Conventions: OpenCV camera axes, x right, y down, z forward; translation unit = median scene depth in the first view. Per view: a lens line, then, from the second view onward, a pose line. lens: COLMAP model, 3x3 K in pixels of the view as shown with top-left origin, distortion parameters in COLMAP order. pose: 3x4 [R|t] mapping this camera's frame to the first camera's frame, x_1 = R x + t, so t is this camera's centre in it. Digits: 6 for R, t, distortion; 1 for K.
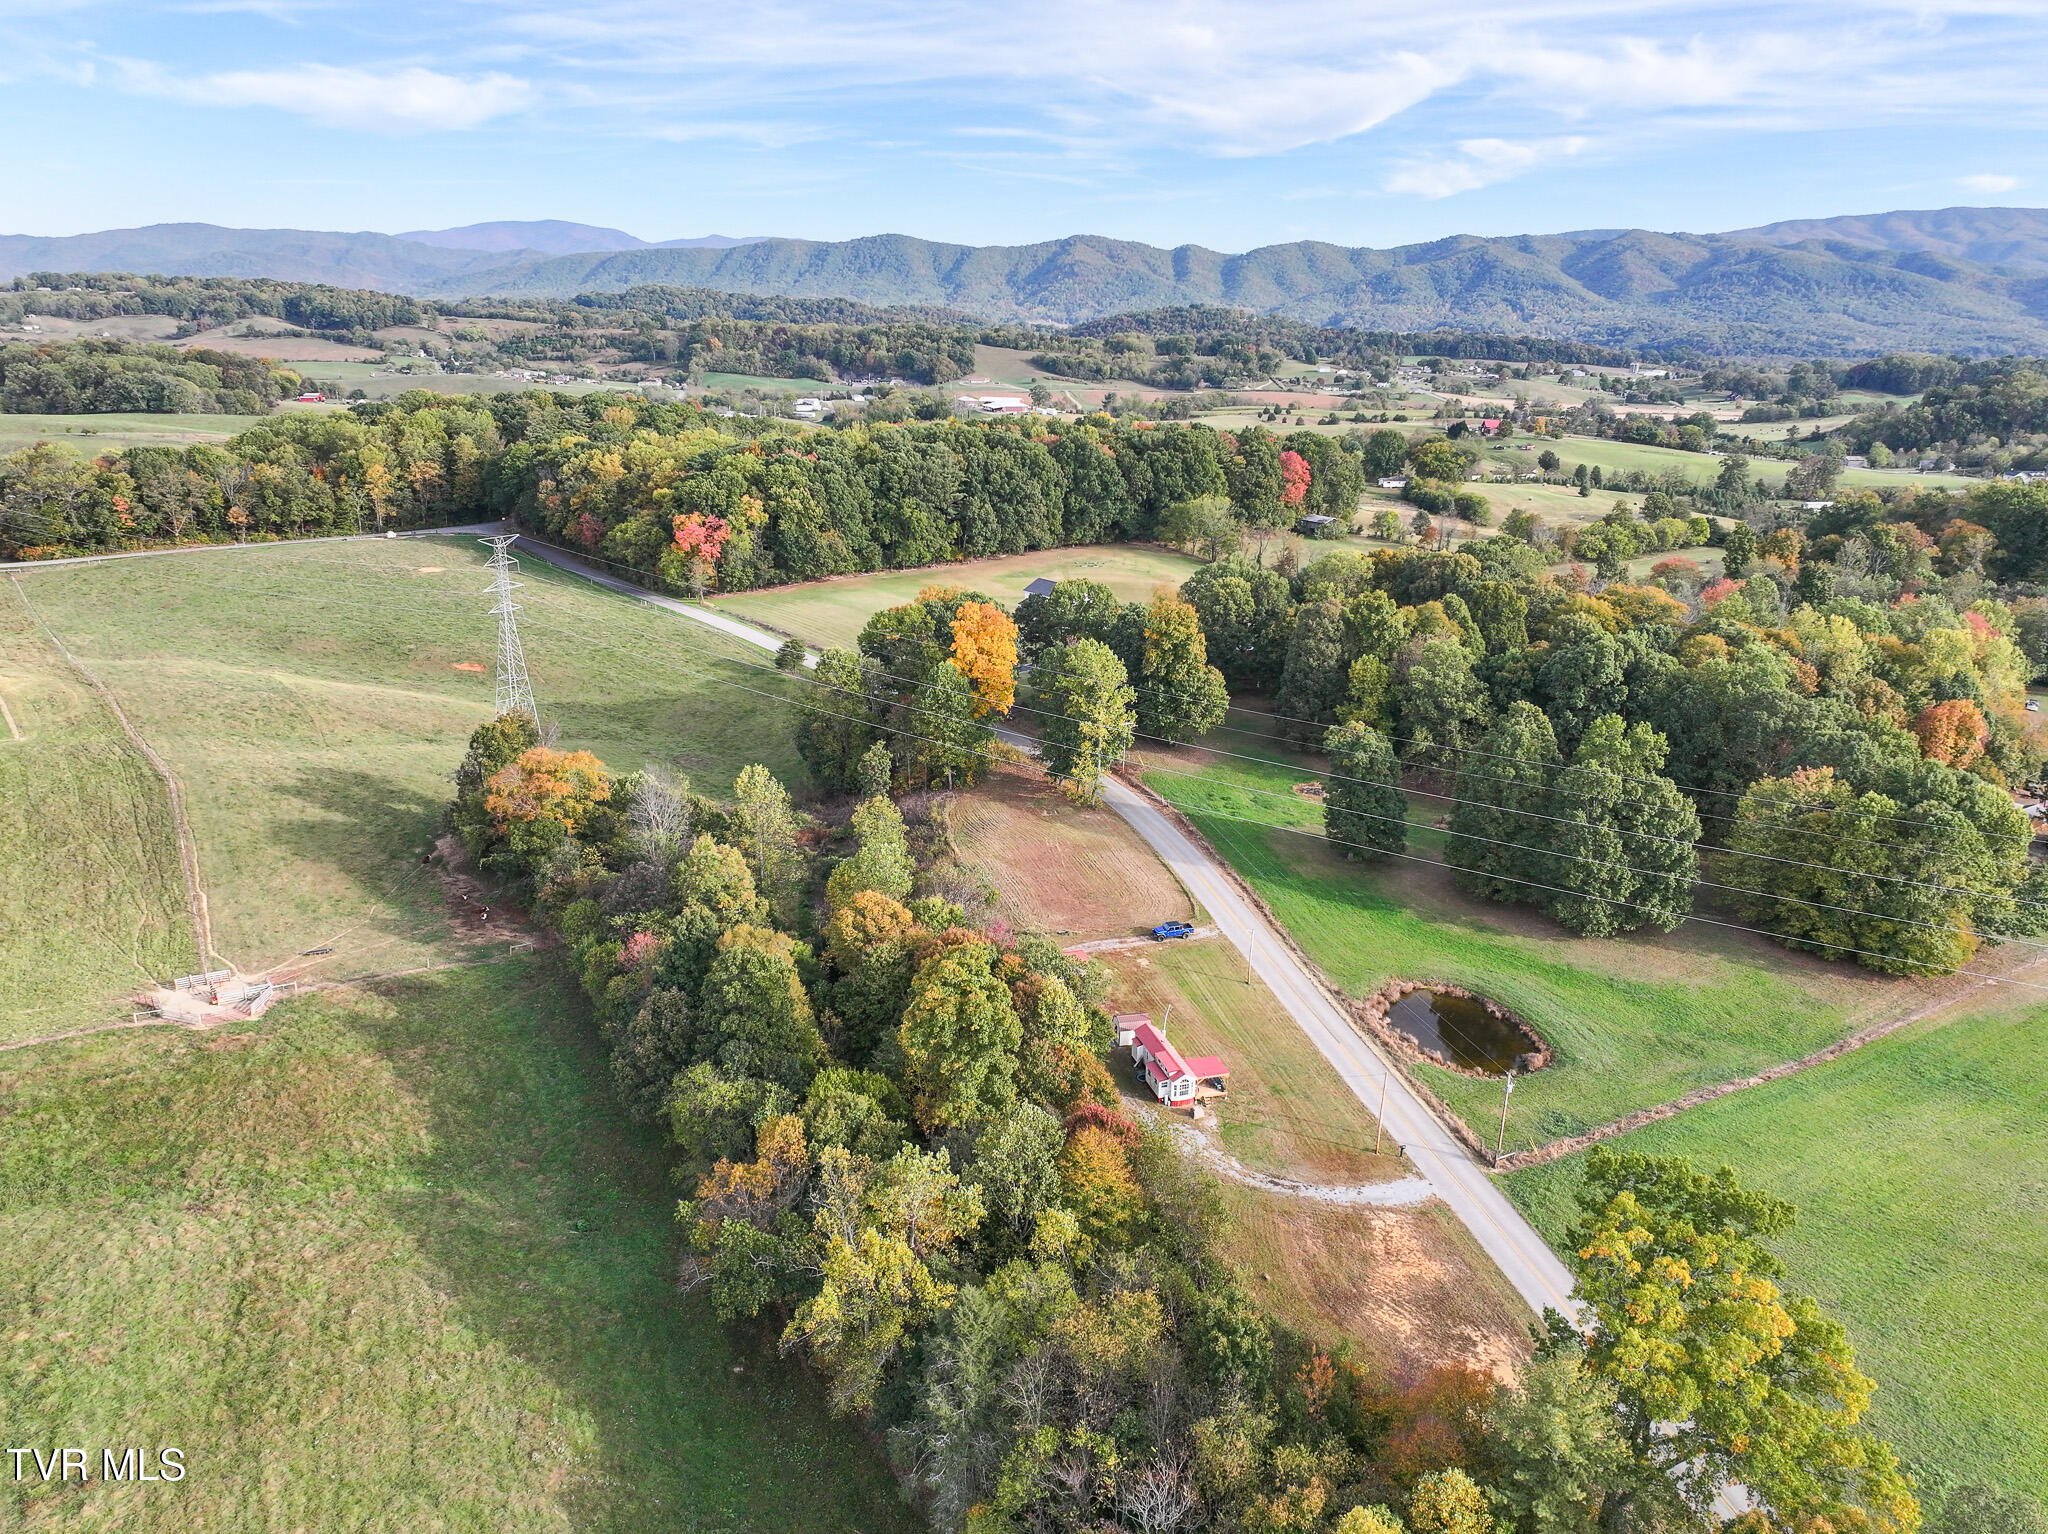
lens RADIAL K [[1416.2, 0, 1070.4], [0, 1416.2, 804.5], [0, 0, 1]] dist [-0.011533, 0.032415]
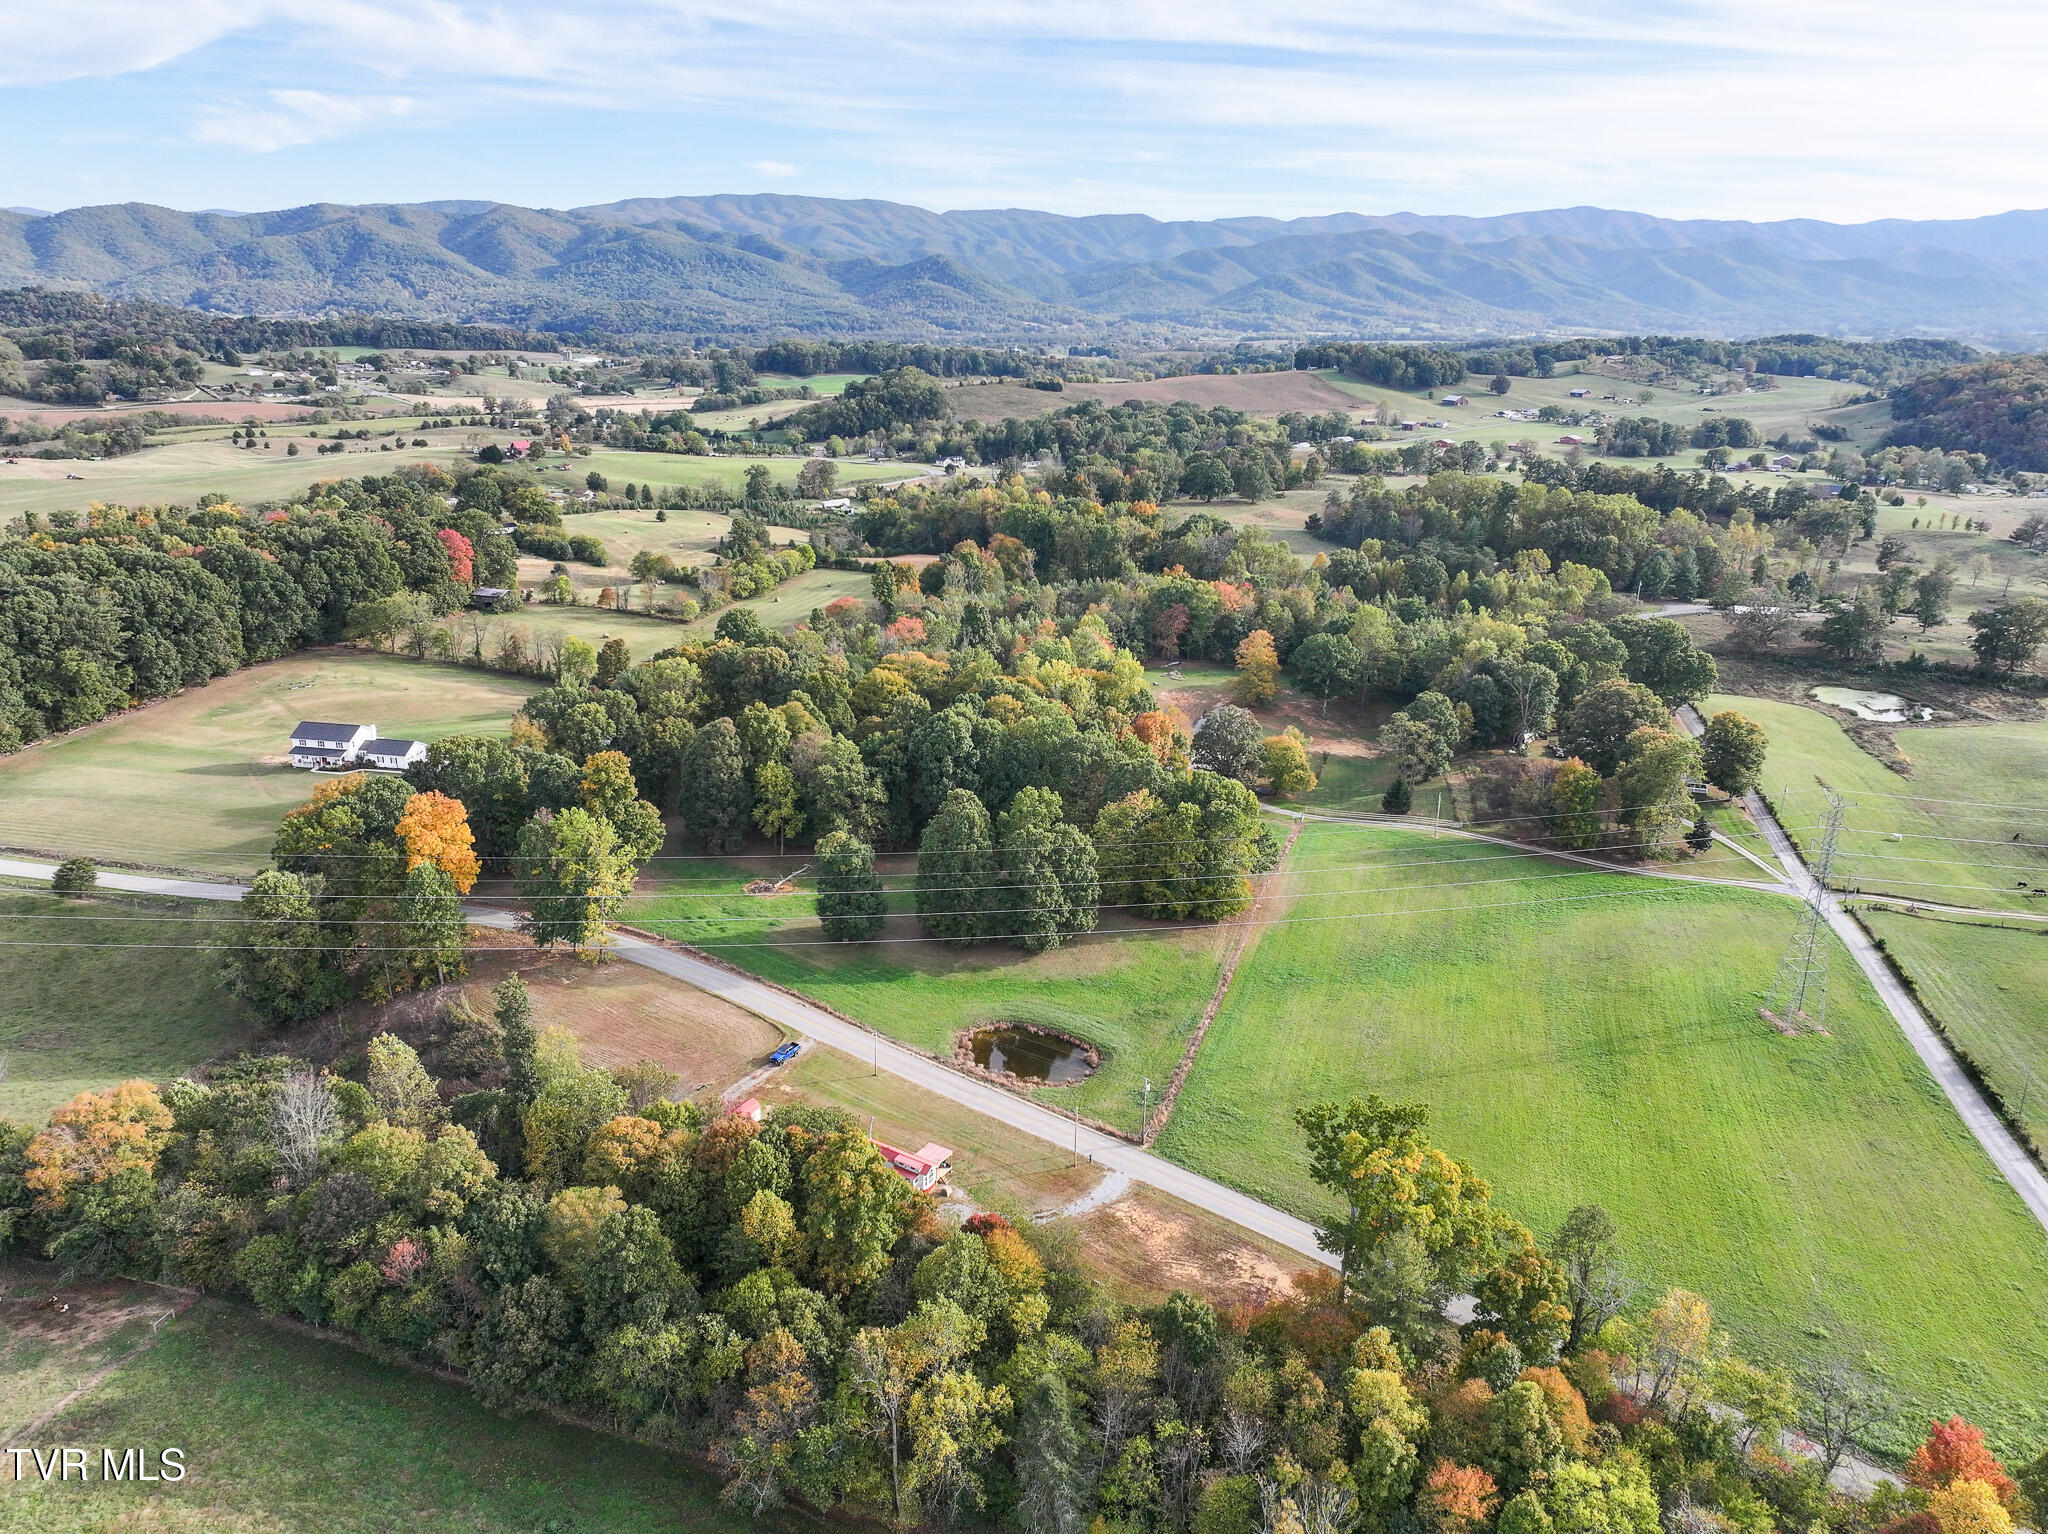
lens RADIAL K [[1417.5, 0, 1036.4], [0, 1417.5, 767.9], [0, 0, 1]] dist [0.006414, 0.008960]
pose [[0.758165, -0.208598, 0.617797, -0.094390], [0.207568, 0.975372, 0.074604, -0.039009], [-0.618144, 0.071673, 0.782791, -0.011733]]
